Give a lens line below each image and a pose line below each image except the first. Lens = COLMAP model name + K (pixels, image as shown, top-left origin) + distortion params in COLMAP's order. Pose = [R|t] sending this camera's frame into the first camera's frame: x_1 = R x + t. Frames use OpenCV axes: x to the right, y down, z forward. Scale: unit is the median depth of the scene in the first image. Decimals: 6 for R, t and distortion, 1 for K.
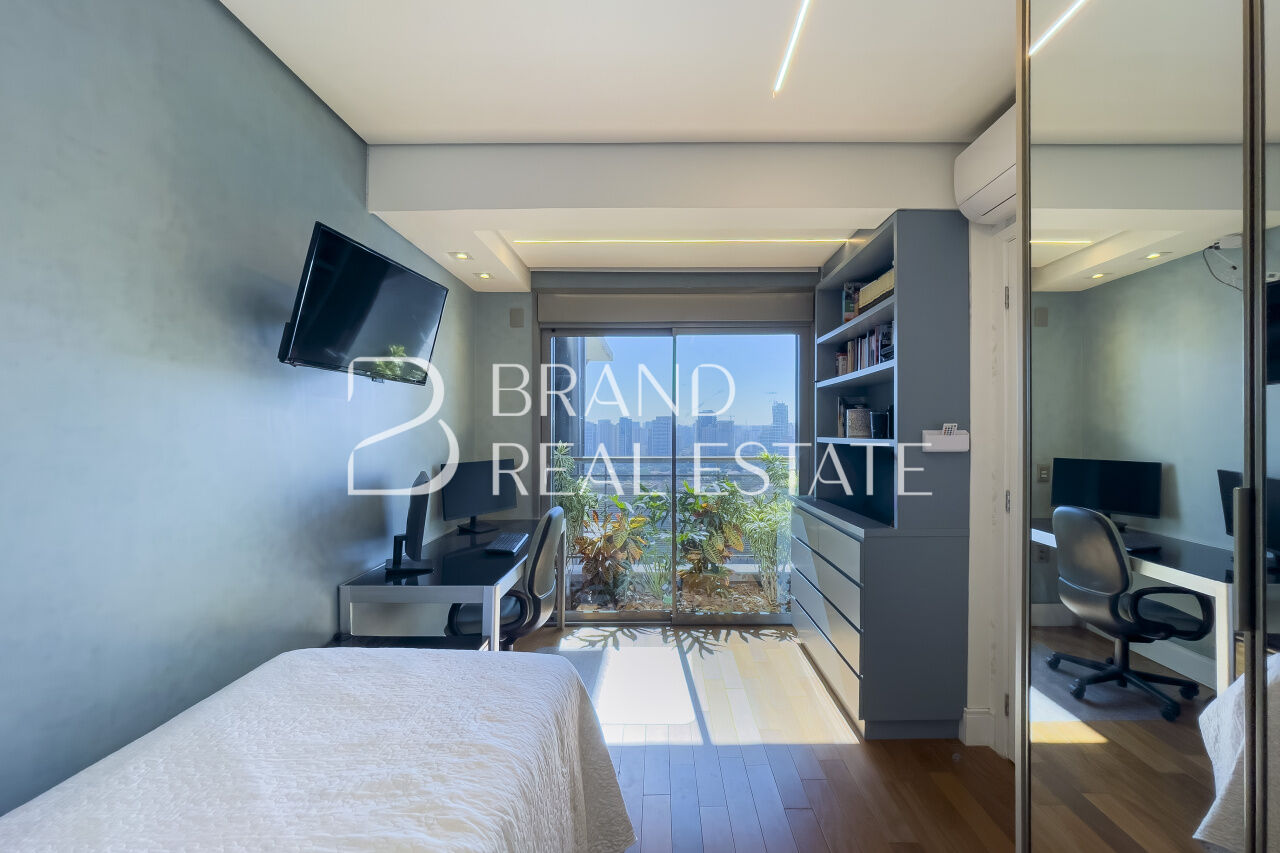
lens RADIAL K [[536.9, 0, 640.0], [0, 536.9, 426.5], [0, 0, 1]] dist [-0.000664, -0.000213]
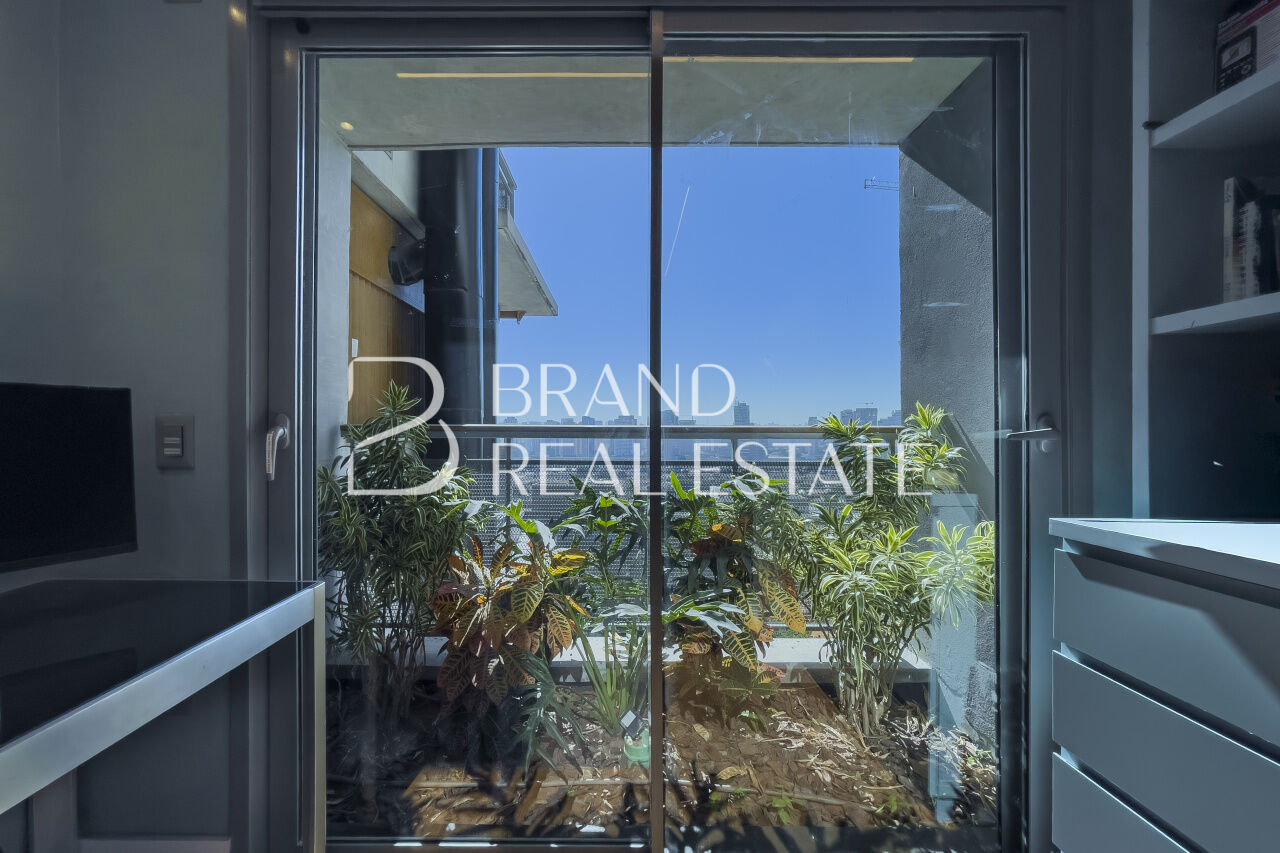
lens RADIAL K [[489.5, 0, 640.0], [0, 489.5, 426.5], [0, 0, 1]] dist [0.000556, -0.000011]
pose [[0.999793, 0.018698, -0.007982, 0.072131], [-0.018815, 0.999713, -0.014798, 0.090149], [0.007703, 0.014945, 0.999859, 0.760930]]
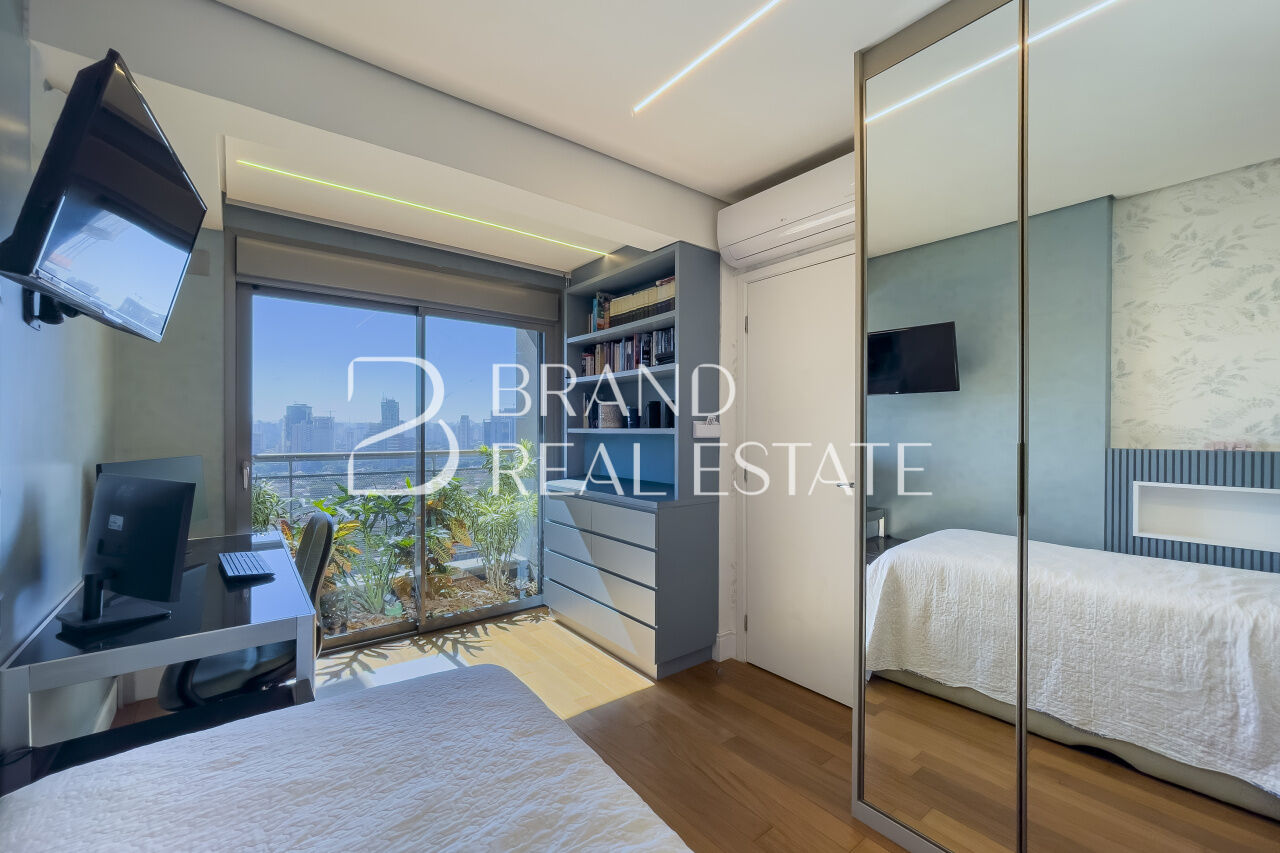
lens RADIAL K [[525.1, 0, 639.8], [0, 525.1, 430.4], [0, 0, 1]] dist [0.000519, -0.000321]
pose [[0.784682, 0.007981, 0.619847, -0.210202], [-0.013129, 0.999907, 0.003746, 0.016531], [-0.619759, -0.011077, 0.784714, 0.072632]]
